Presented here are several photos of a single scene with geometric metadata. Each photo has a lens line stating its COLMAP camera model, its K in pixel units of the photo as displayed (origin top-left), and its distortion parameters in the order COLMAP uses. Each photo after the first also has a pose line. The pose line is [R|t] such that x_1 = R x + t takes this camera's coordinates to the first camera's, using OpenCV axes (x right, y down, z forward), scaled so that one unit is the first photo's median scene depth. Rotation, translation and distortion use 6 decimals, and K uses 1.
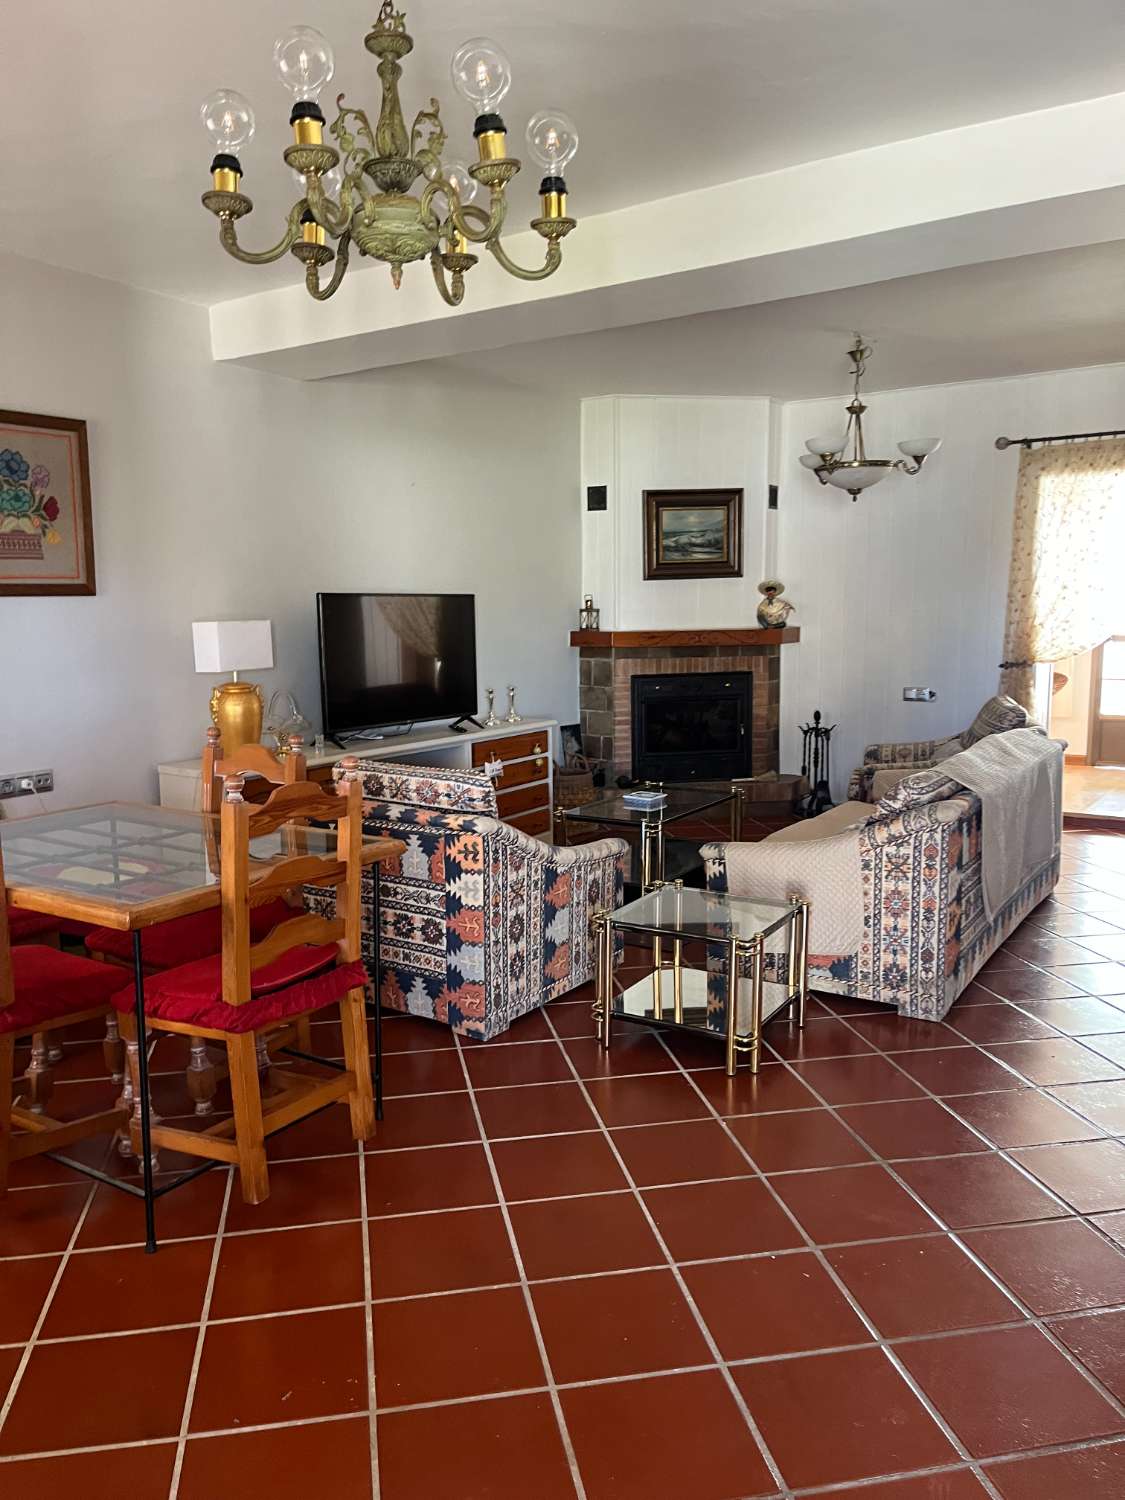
lens RADIAL K [[1145.1, 0, 572.7], [0, 1145.1, 760.5], [0, 0, 1]] dist [0.064881, -0.077504]
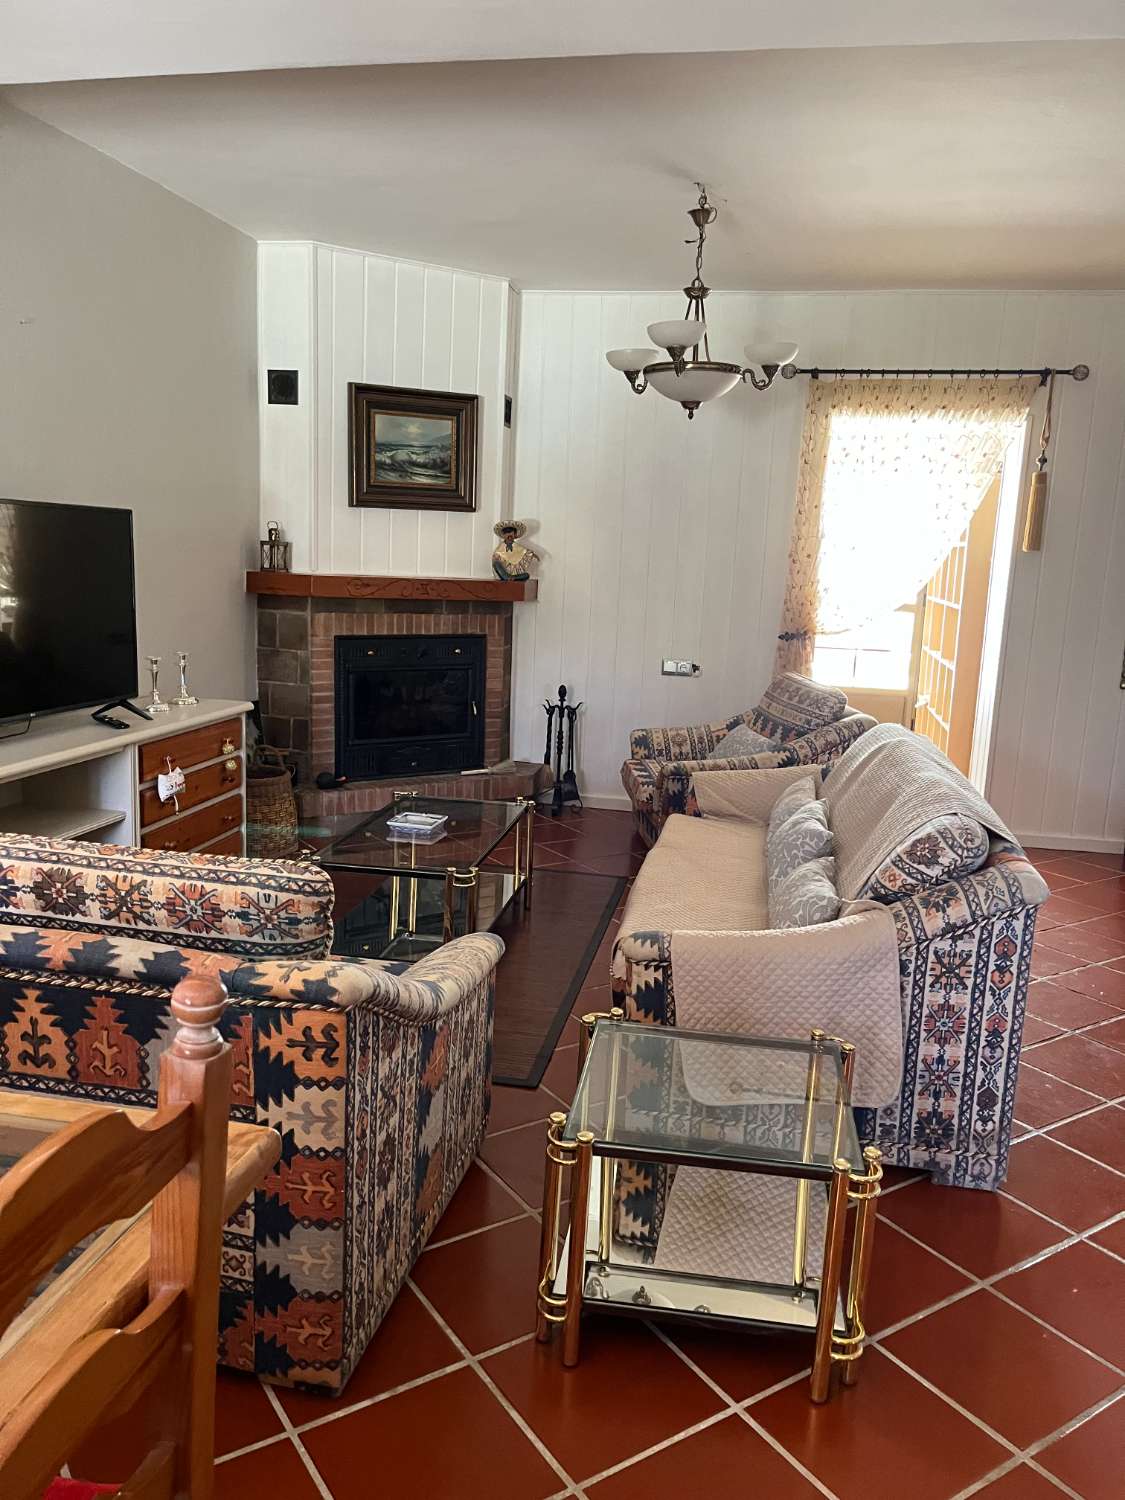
lens RADIAL K [[1145.1, 0, 596.9], [0, 1145.1, 765.9], [0, 0, 1]] dist [0.064881, -0.077504]
pose [[0.922843, -0.020931, 0.384606, -0.094675], [0.000175, 0.998545, 0.053921, -0.036293], [-0.385175, -0.049693, 0.921504, 0.292940]]
